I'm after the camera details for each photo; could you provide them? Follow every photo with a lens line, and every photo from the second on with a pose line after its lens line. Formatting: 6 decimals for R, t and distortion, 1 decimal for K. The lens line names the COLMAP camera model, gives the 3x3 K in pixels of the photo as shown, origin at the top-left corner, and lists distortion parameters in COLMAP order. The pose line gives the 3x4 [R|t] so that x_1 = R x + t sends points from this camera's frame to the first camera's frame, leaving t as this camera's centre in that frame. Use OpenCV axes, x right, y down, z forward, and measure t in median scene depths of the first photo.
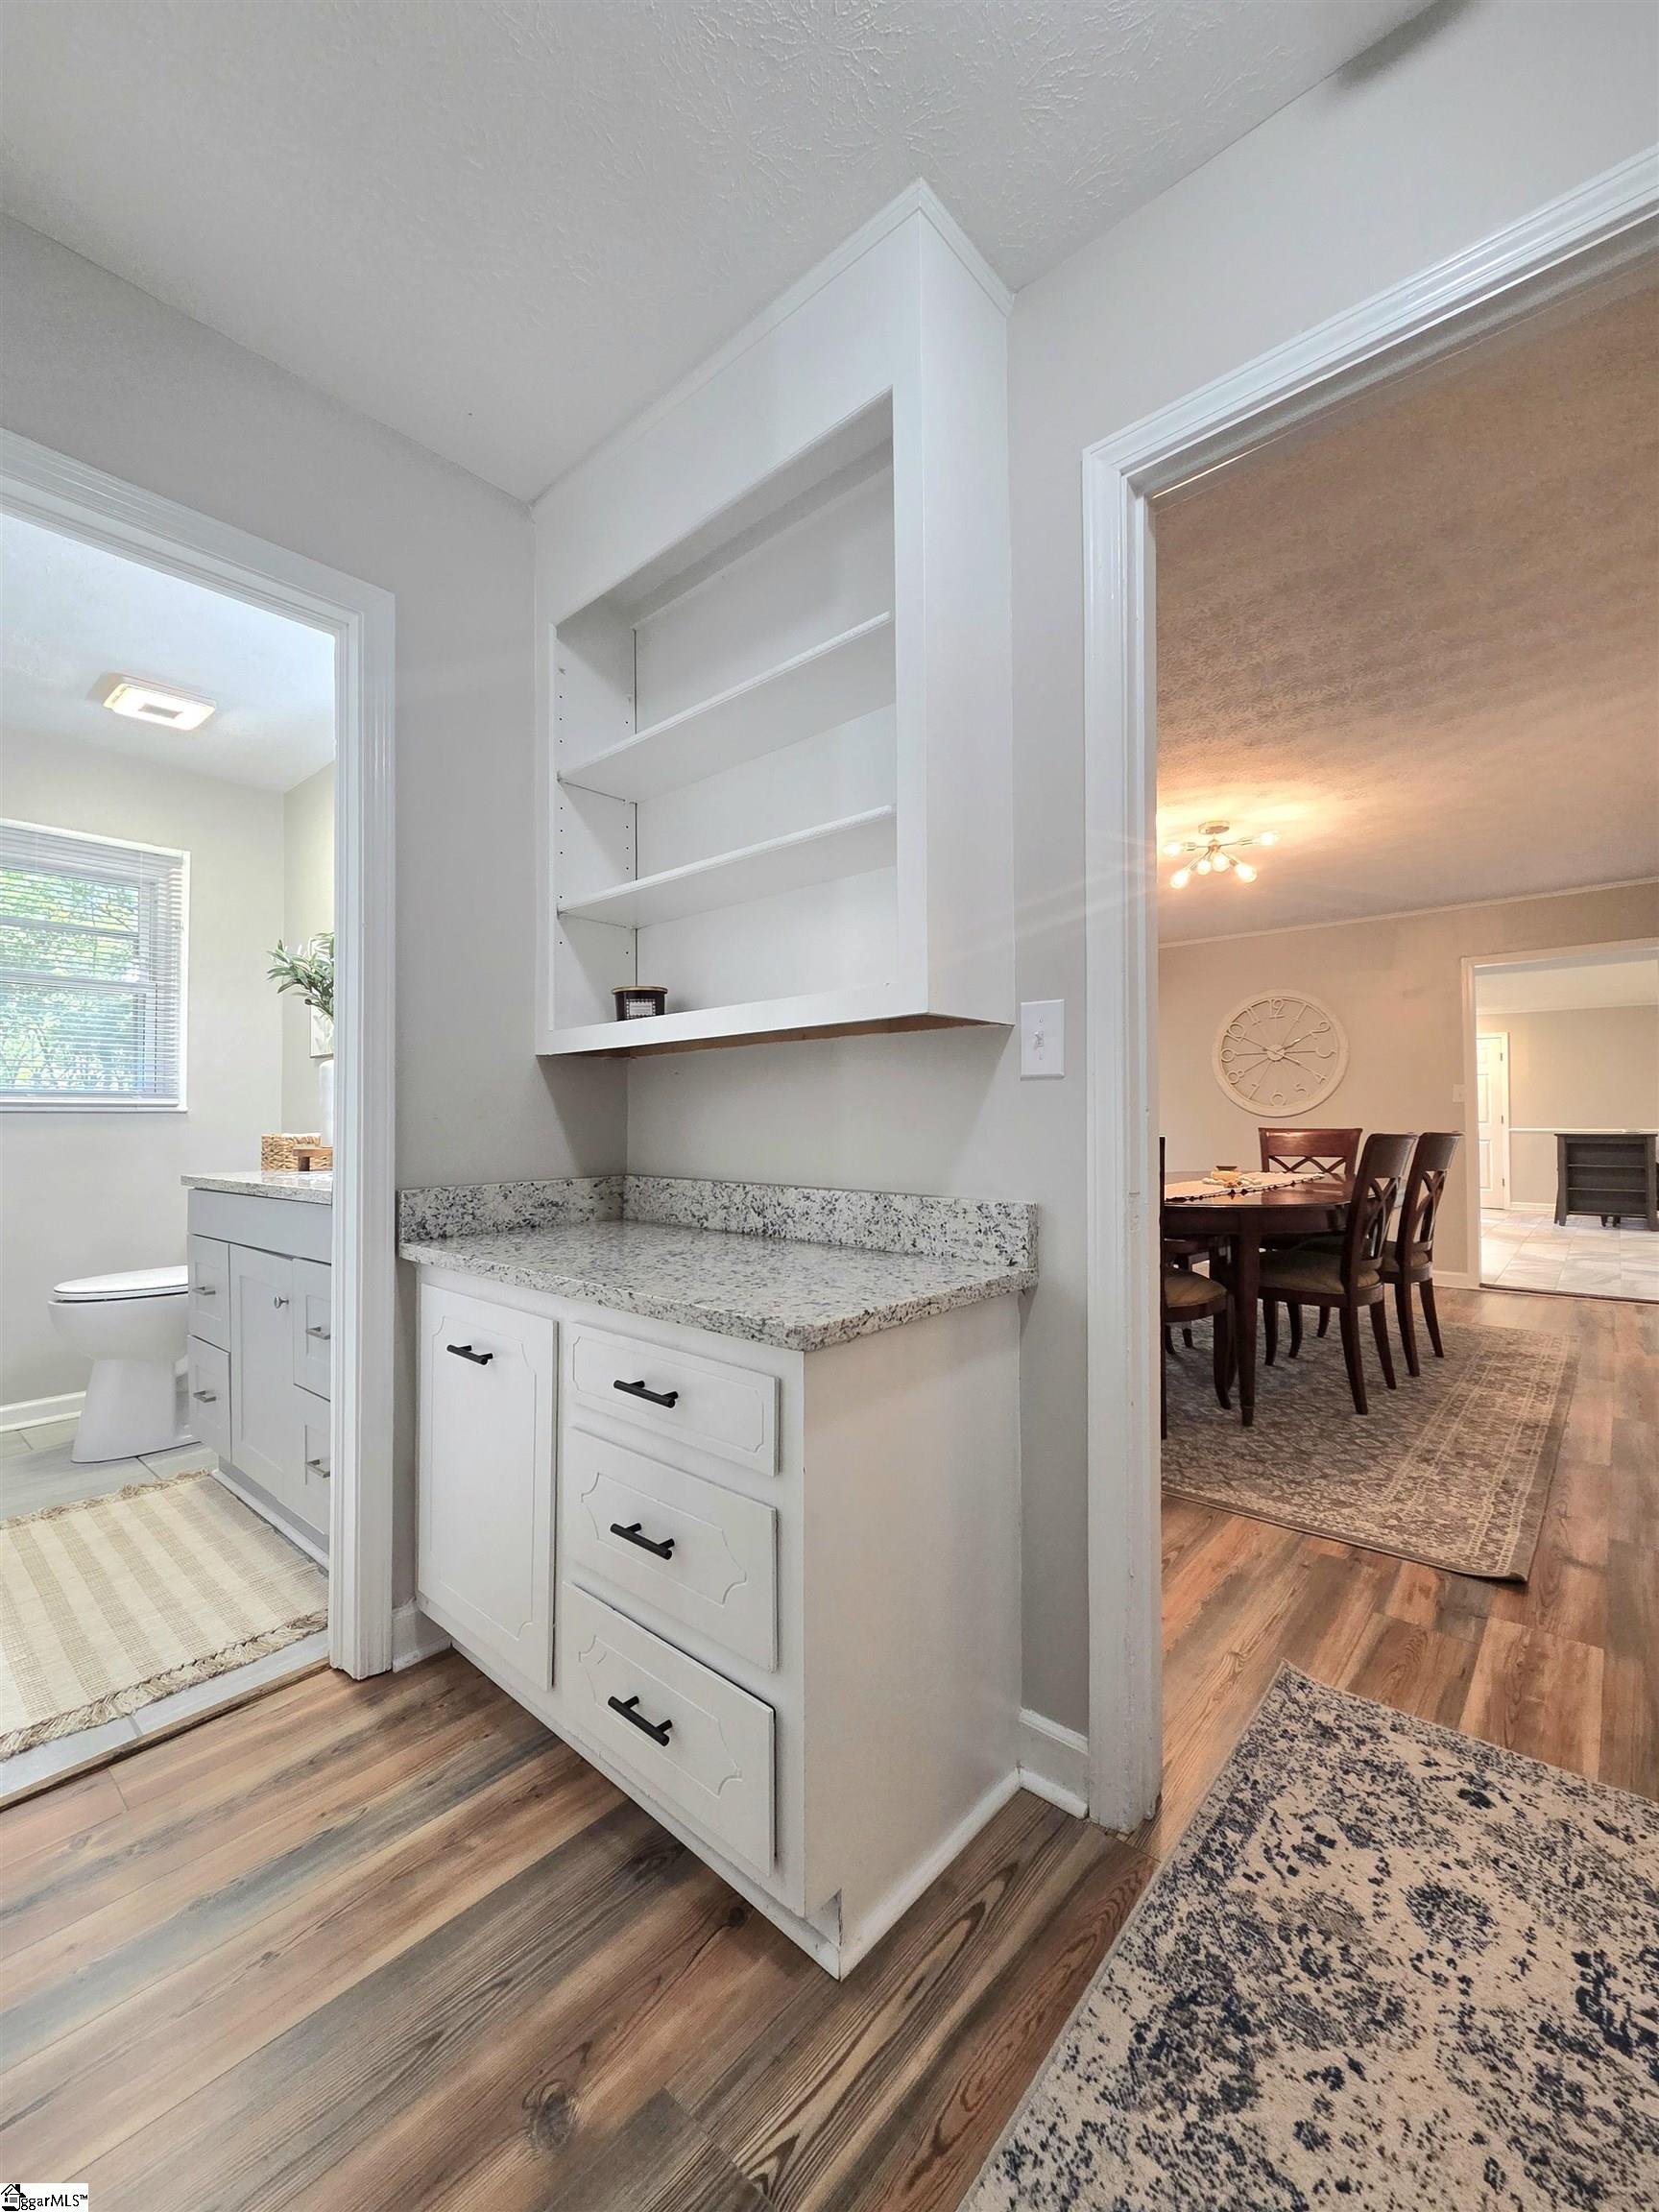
lens RADIAL K [[906.6, 0, 826.1], [0, 906.6, 1113.6], [0, 0, 1]] dist [0.003737, -0.000768]
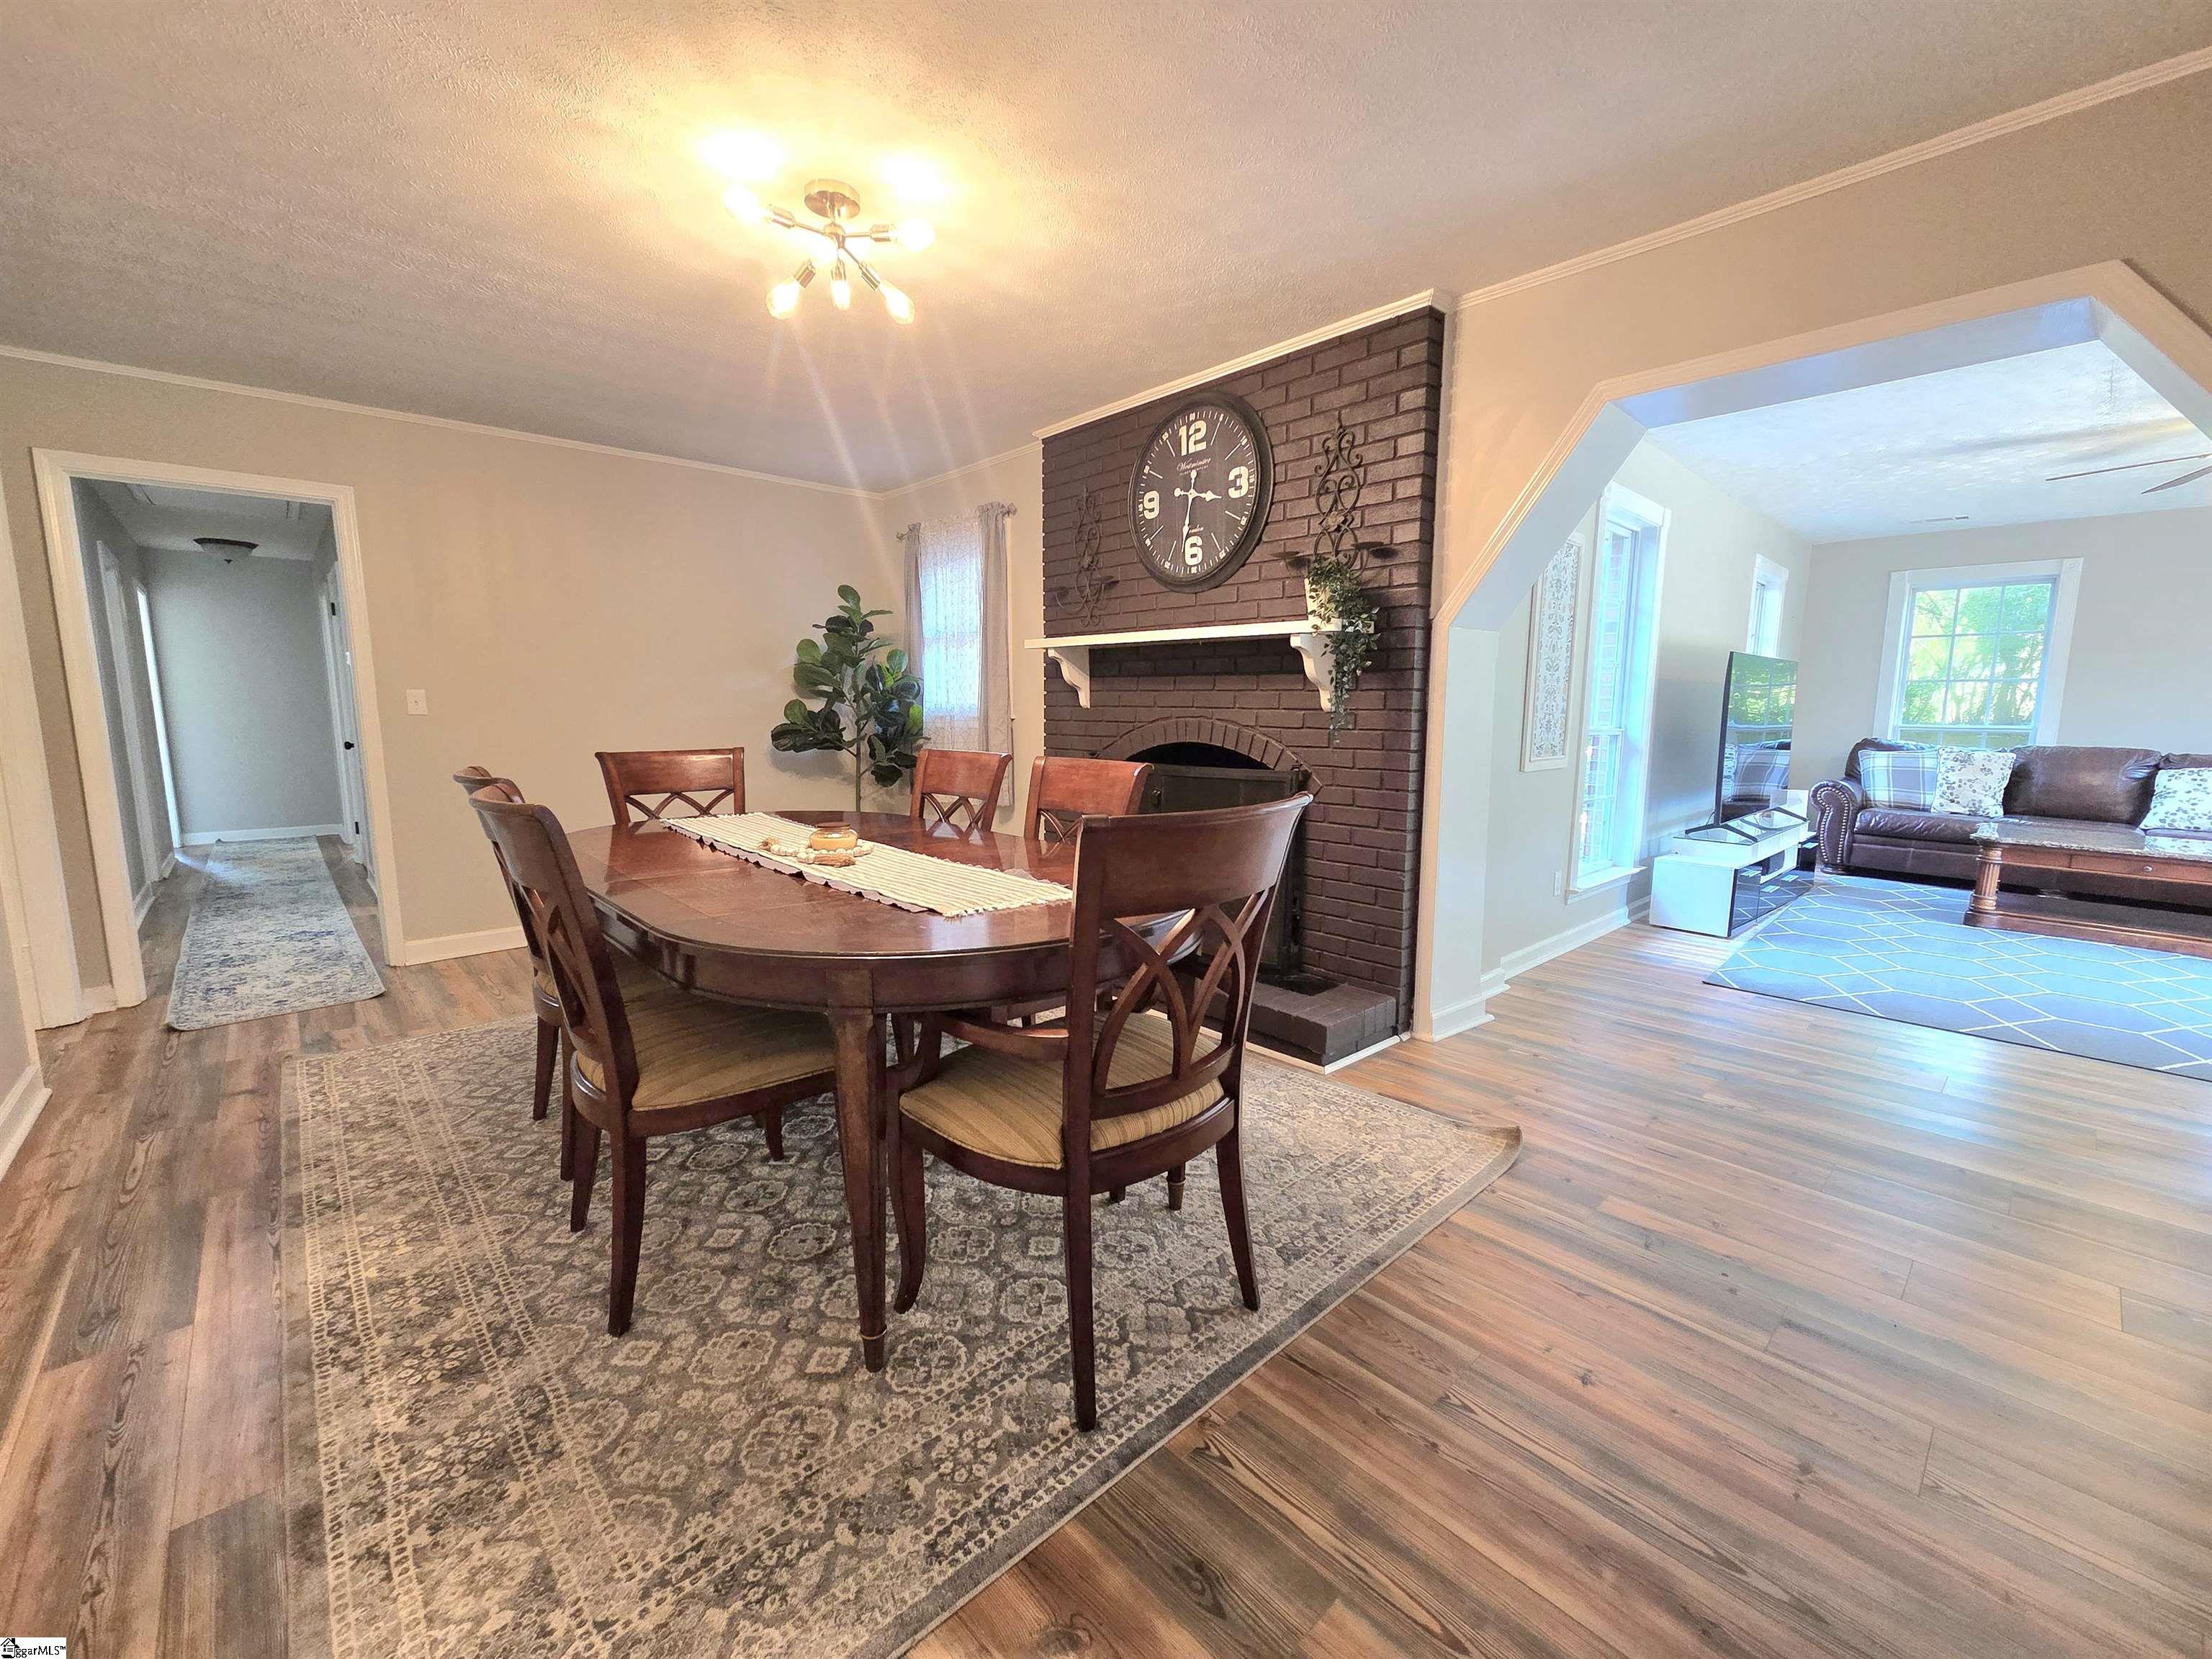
lens RADIAL K [[906.6, 0, 1106.0], [0, 906.6, 828.0], [0, 0, 1]] dist [0.003737, -0.000768]
pose [[-0.107377, 0.133371, -0.985232, 1.652581], [0.008604, 0.991049, 0.133221, -0.027014], [0.994181, 0.005828, -0.107564, 2.027405]]
